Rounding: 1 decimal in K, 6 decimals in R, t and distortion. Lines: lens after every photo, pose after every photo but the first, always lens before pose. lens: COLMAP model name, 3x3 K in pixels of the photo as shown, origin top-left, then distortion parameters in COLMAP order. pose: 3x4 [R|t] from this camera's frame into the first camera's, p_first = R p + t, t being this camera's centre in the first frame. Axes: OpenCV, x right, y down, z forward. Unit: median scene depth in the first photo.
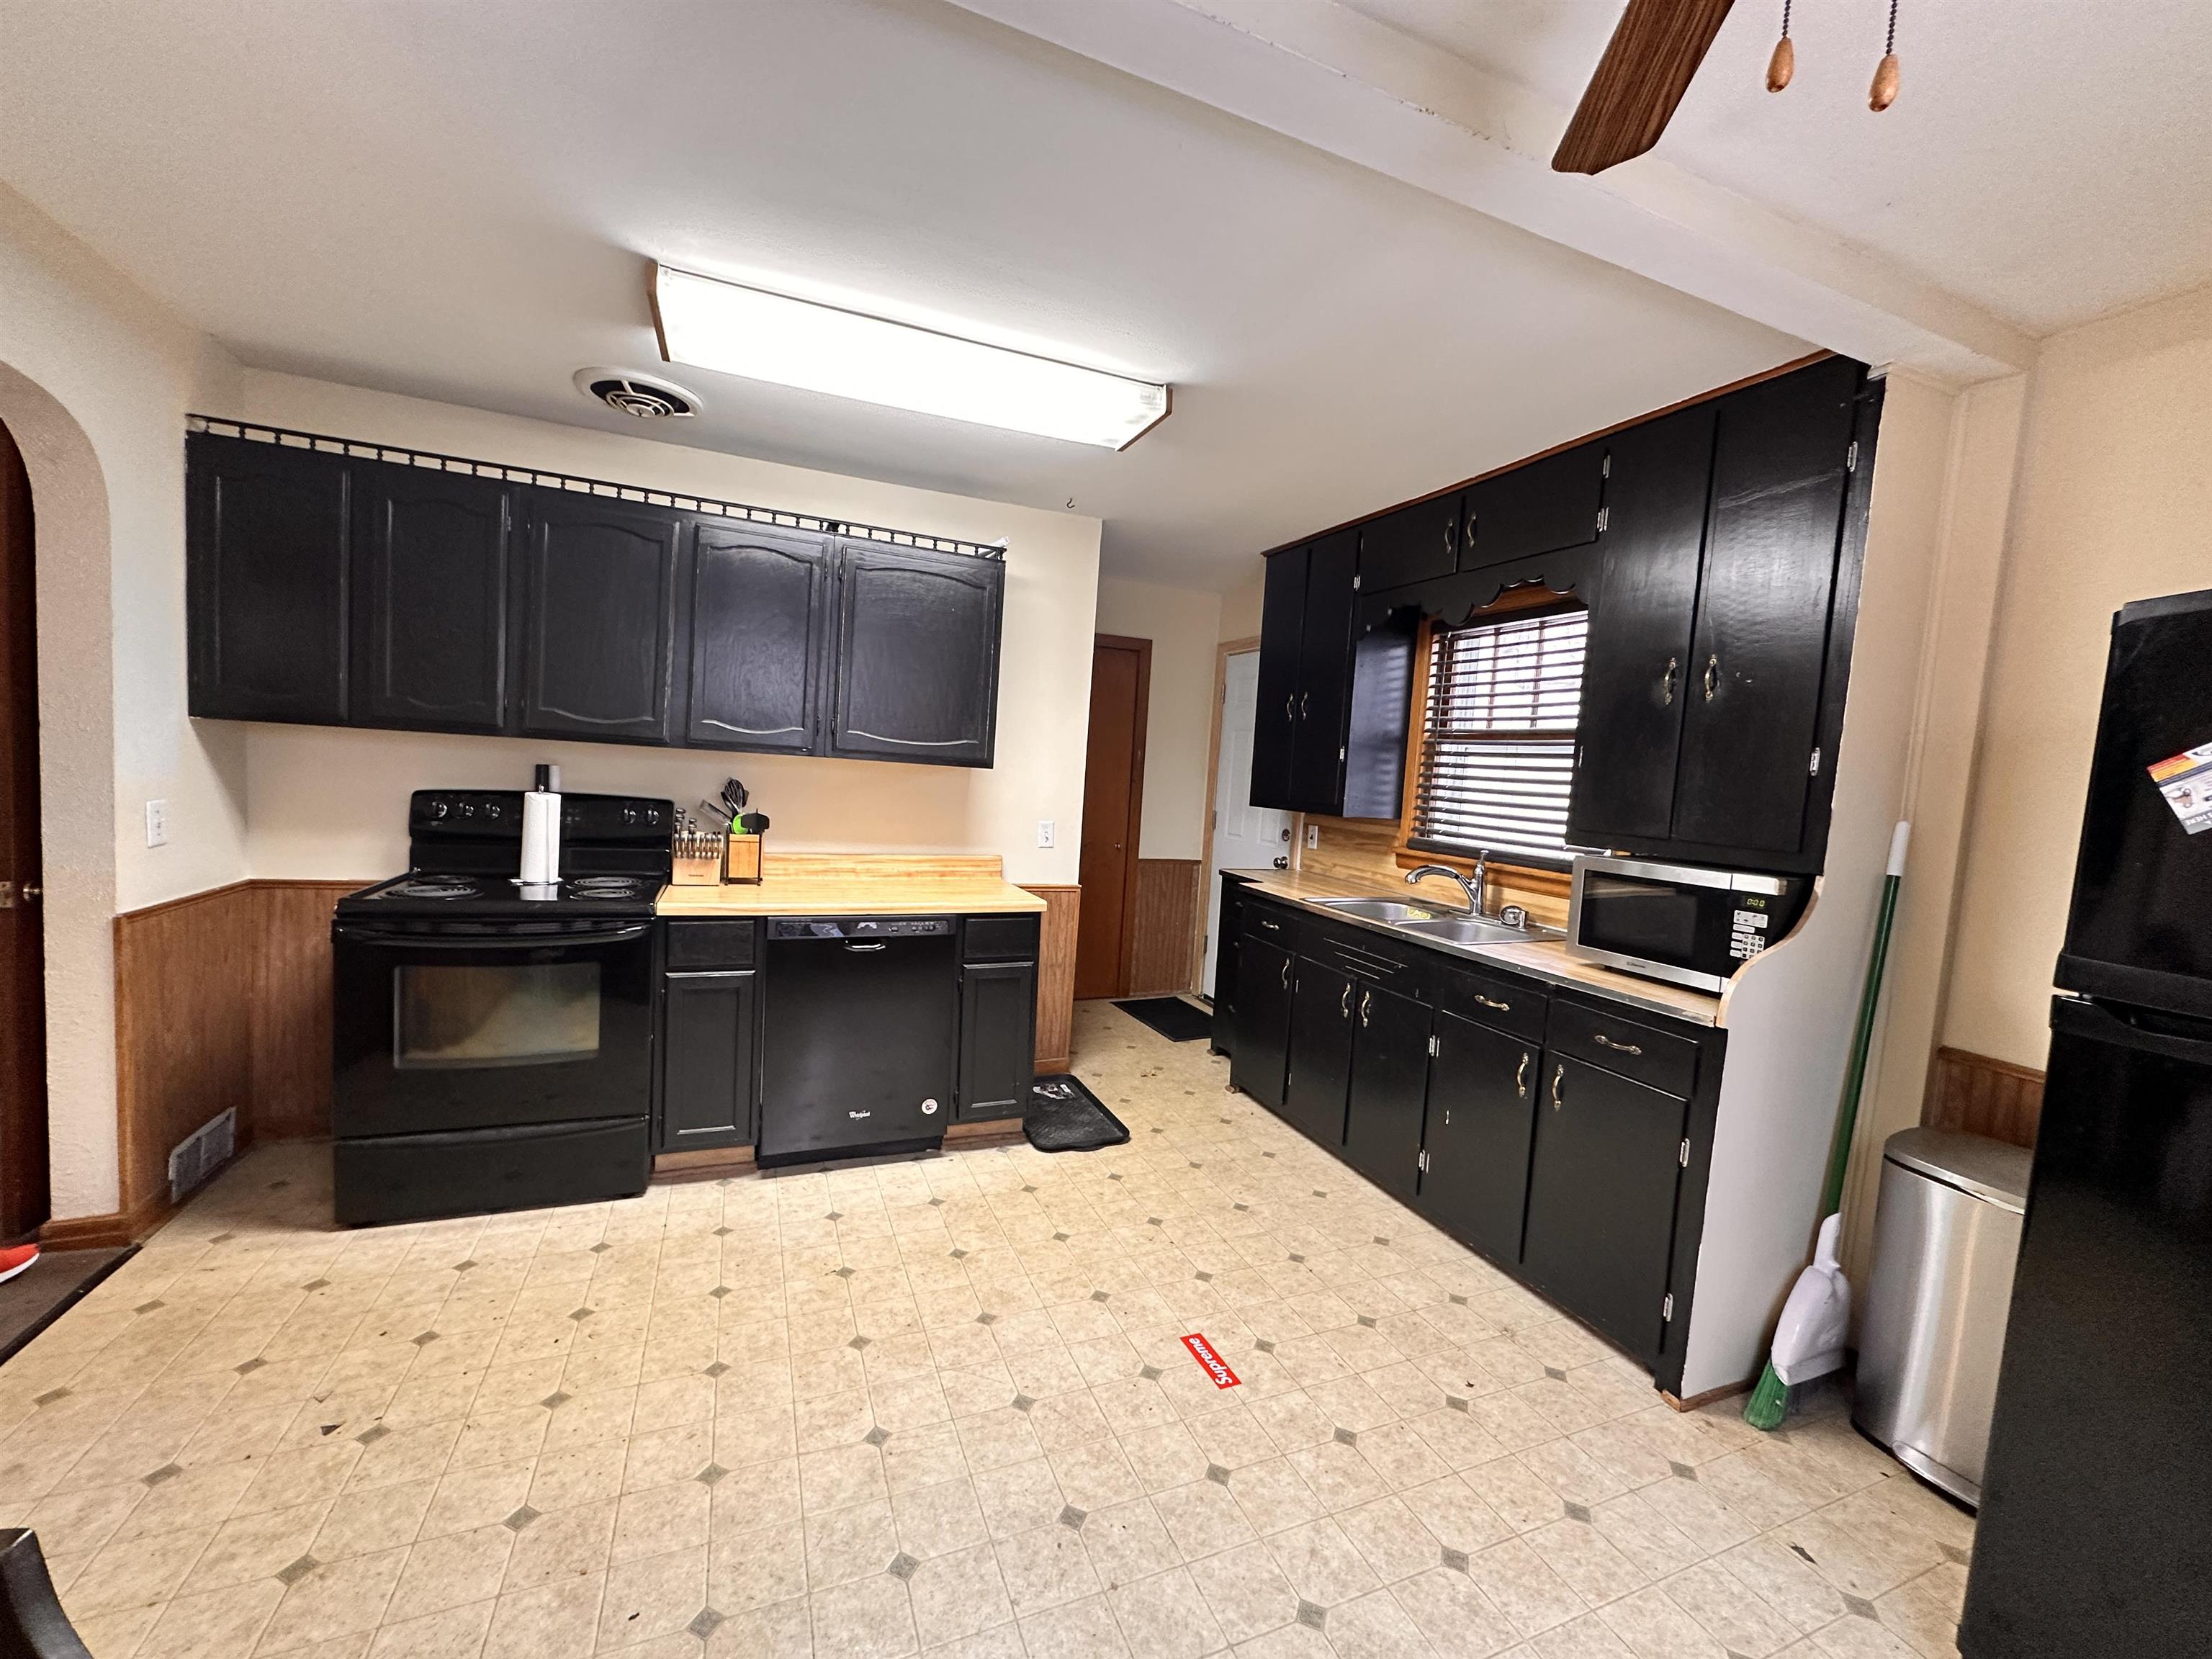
lens RADIAL K [[874.7, 0, 1106.1], [0, 874.7, 821.7], [0, 0, 1]] dist [-0.000719, 0.000446]
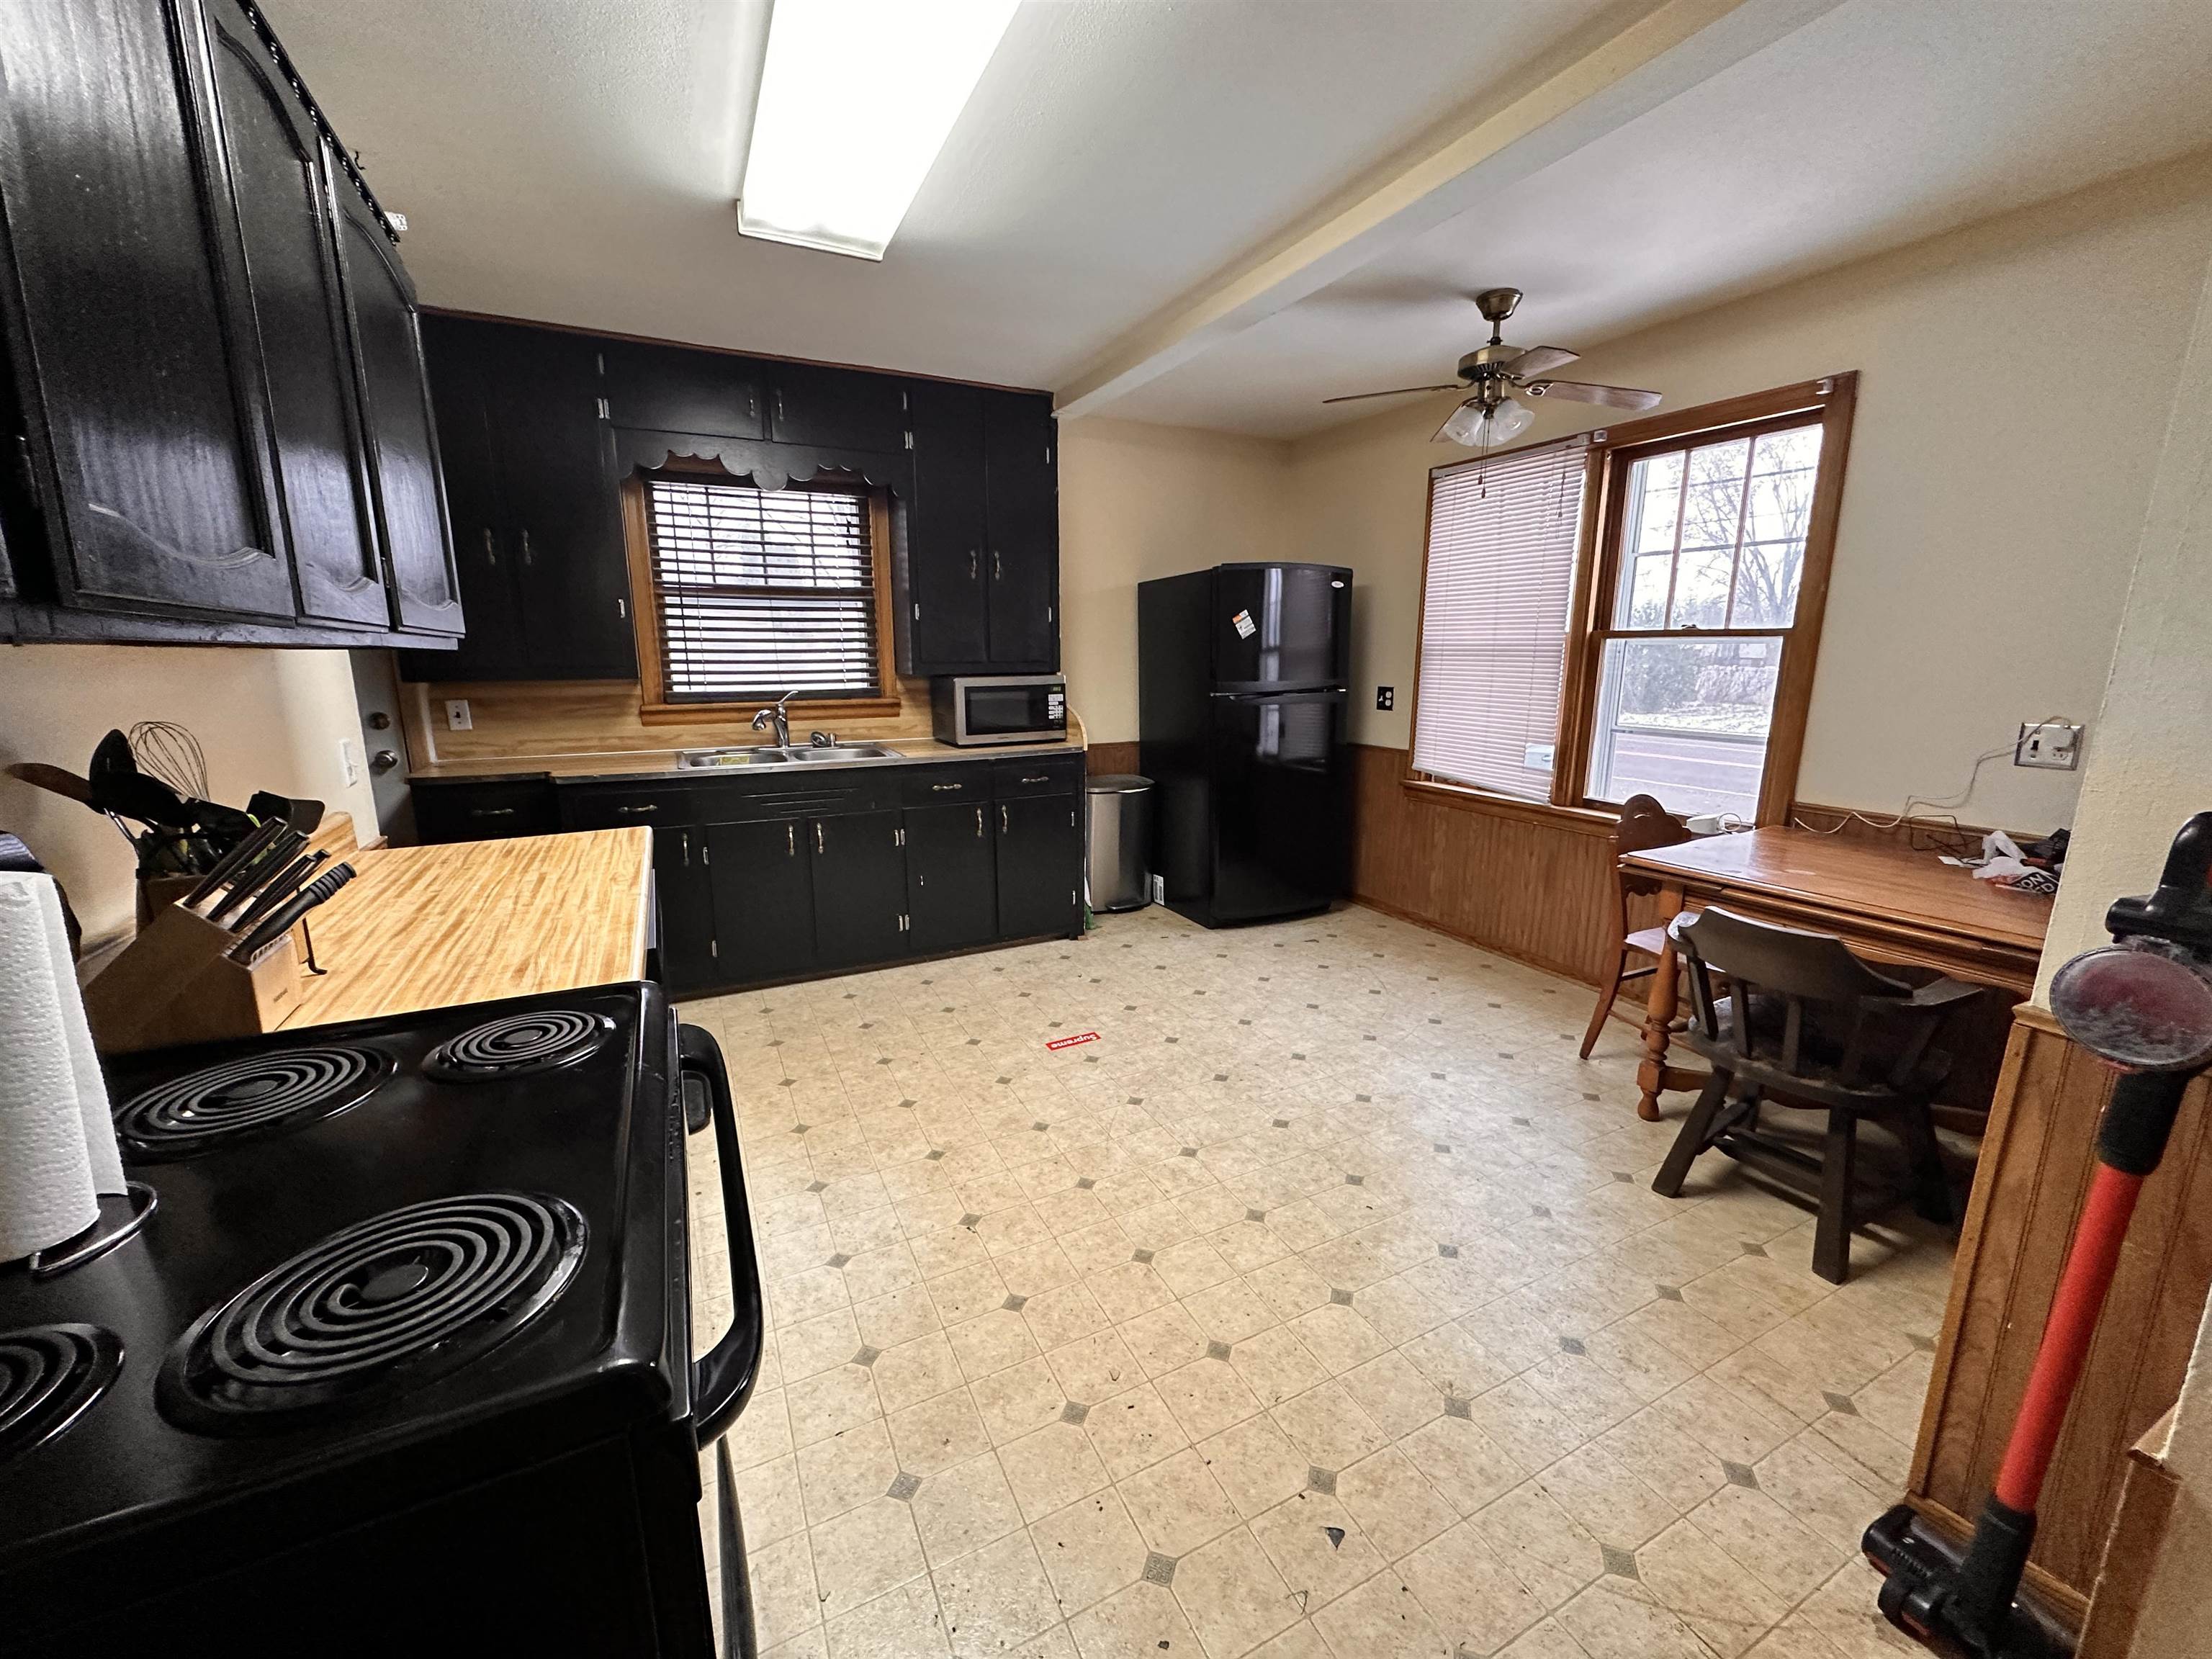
lens RADIAL K [[874.7, 0, 1104.2], [0, 874.7, 835.0], [0, 0, 1]] dist [-0.000719, 0.000446]
pose [[-0.065658, -0.268660, 0.960995, -1.176028], [0.061095, 0.960184, 0.272607, -0.115146], [-0.995970, 0.076611, -0.046630, 0.961253]]
